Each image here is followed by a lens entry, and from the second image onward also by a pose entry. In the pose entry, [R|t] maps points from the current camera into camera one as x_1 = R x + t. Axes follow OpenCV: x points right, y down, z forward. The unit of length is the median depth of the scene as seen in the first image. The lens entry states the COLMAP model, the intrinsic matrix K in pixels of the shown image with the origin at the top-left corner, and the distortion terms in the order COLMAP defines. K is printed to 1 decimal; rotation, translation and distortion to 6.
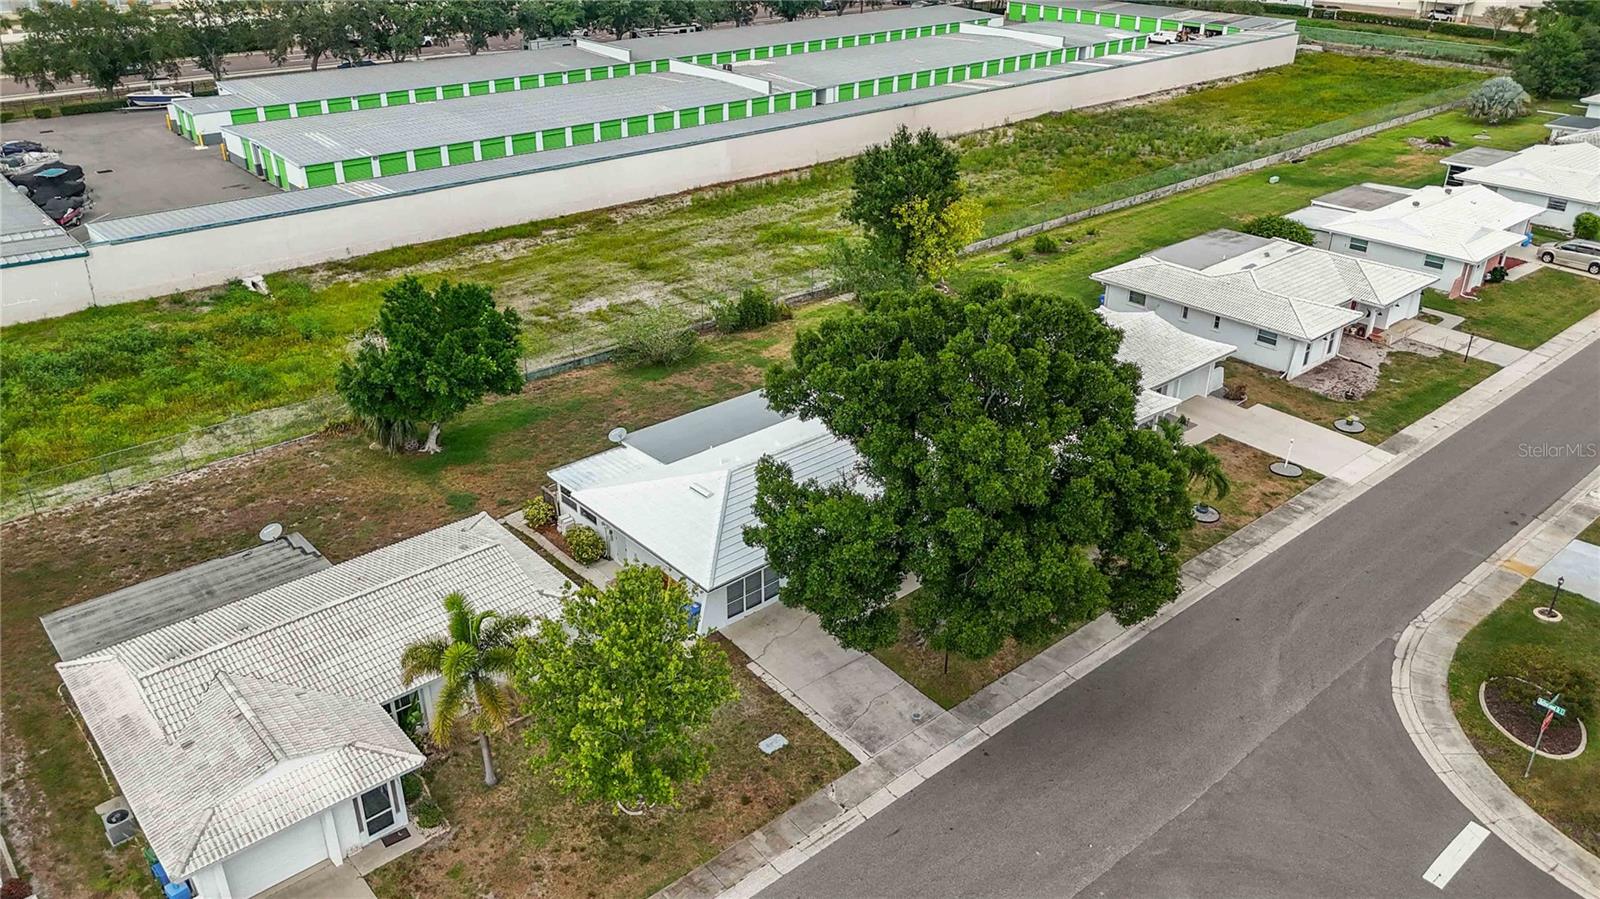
lens RADIAL K [[1174.8, 0, 806.9], [0, 1174.8, 455.2], [0, 0, 1]] dist [0.084757, -0.091620]
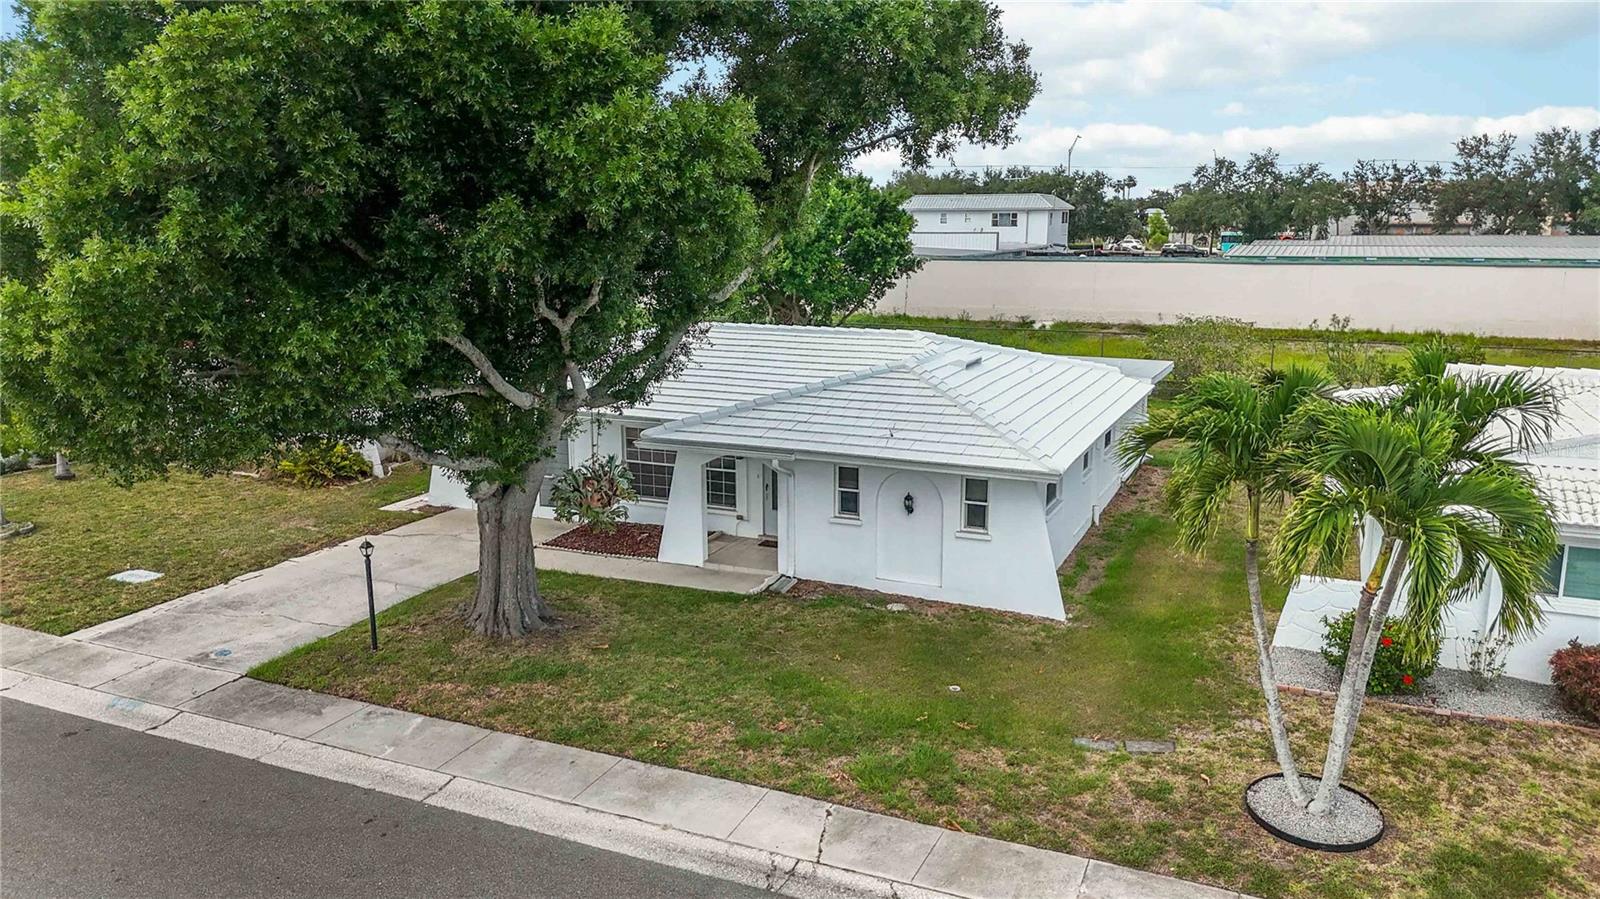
lens RADIAL K [[1174.8, 0, 806.9], [0, 1174.8, 455.2], [0, 0, 1]] dist [0.084757, -0.091620]
pose [[0.418282, 0.176788, -0.890947, 0.292178], [-0.416732, 0.908901, -0.015296, 0.032996], [0.807078, 0.377684, 0.453850, 0.475292]]
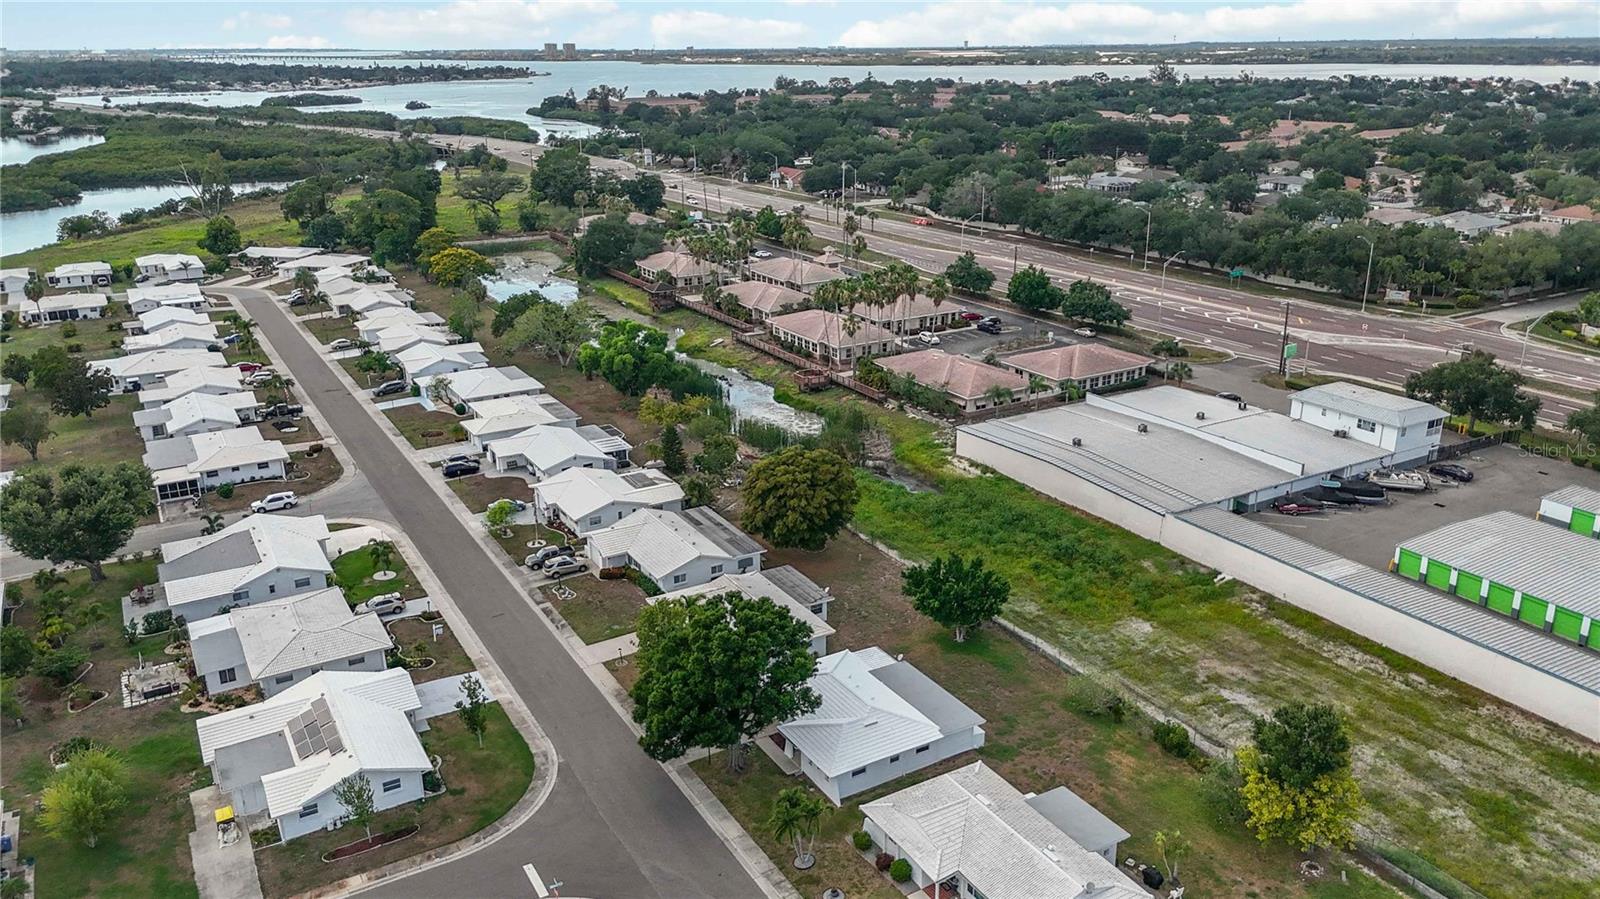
lens RADIAL K [[1174.8, 0, 806.9], [0, 1174.8, 455.2], [0, 0, 1]] dist [0.084757, -0.091620]
pose [[-0.187257, 0.318697, -0.929175, 0.988340], [-0.444960, 0.815780, 0.369477, -0.594260], [0.875754, 0.482633, -0.010953, 0.477314]]
